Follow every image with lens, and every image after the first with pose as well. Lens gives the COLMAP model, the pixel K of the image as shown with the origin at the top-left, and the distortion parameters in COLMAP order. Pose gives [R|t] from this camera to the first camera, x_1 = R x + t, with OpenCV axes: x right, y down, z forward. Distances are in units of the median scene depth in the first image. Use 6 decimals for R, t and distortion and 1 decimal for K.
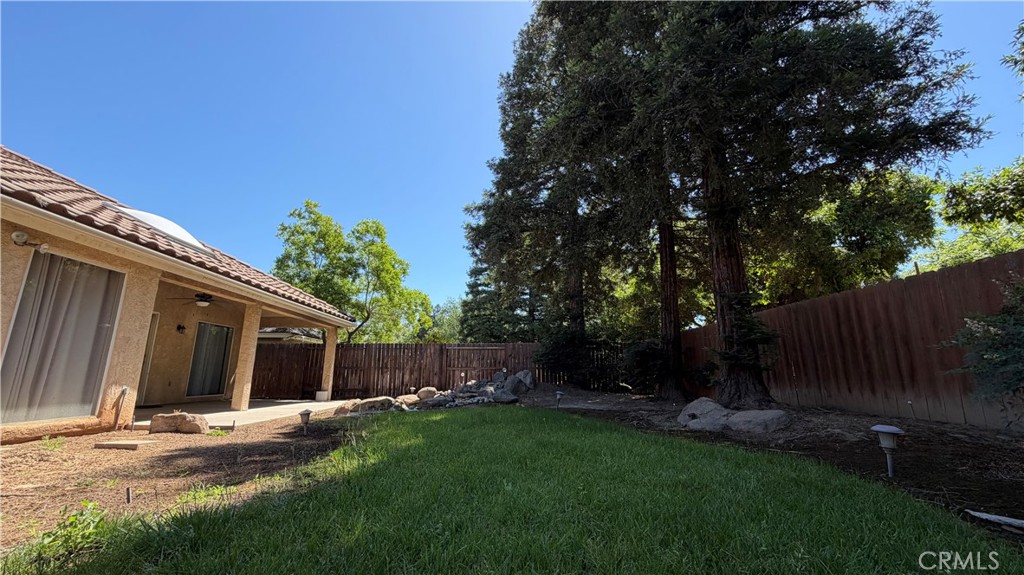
lens RADIAL K [[407.6, 0, 508.7], [0, 407.6, 287.9], [0, 0, 1]] dist [-0.001445, 0.000281]
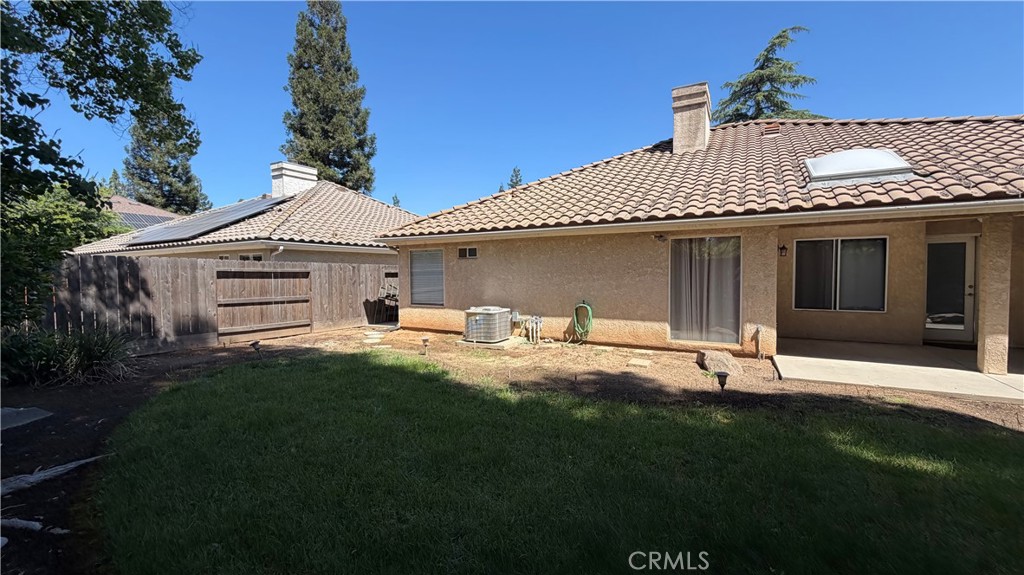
lens RADIAL K [[407.6, 0, 508.7], [0, 407.6, 287.9], [0, 0, 1]] dist [-0.001445, 0.000281]
pose [[-0.506057, 0.030115, -0.861974, 0.333950], [0.193017, 0.977998, -0.079150, 0.054950], [0.840625, -0.206430, -0.500735, 0.662128]]
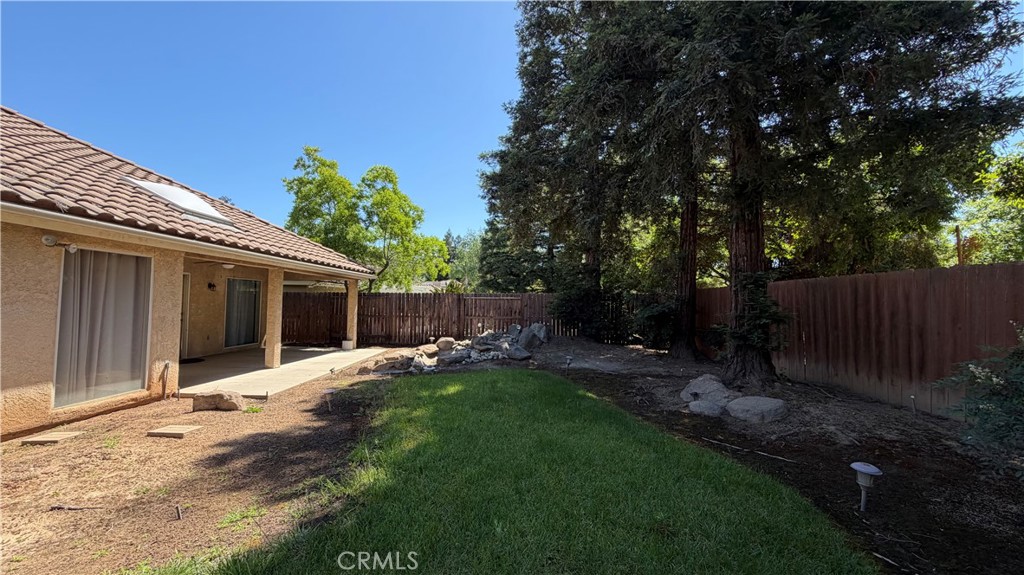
lens RADIAL K [[407.6, 0, 508.7], [0, 407.6, 287.9], [0, 0, 1]] dist [-0.001445, 0.000281]
pose [[0.998649, 0.007964, -0.051340, 0.020601], [0.001167, 0.984493, 0.175421, -0.094183], [0.051941, -0.175244, 0.983154, 0.002526]]
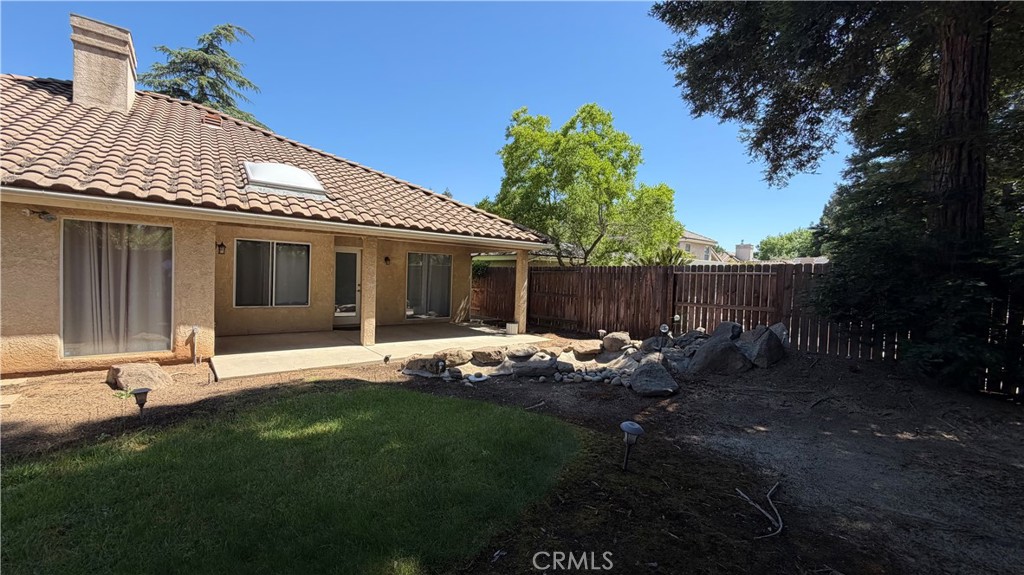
lens RADIAL K [[407.6, 0, 508.7], [0, 407.6, 287.9], [0, 0, 1]] dist [-0.001445, 0.000281]
pose [[0.613327, 0.036618, -0.788980, 0.327336], [0.142678, 0.977354, 0.156274, 0.055014], [0.776835, -0.208417, 0.594213, 0.677972]]
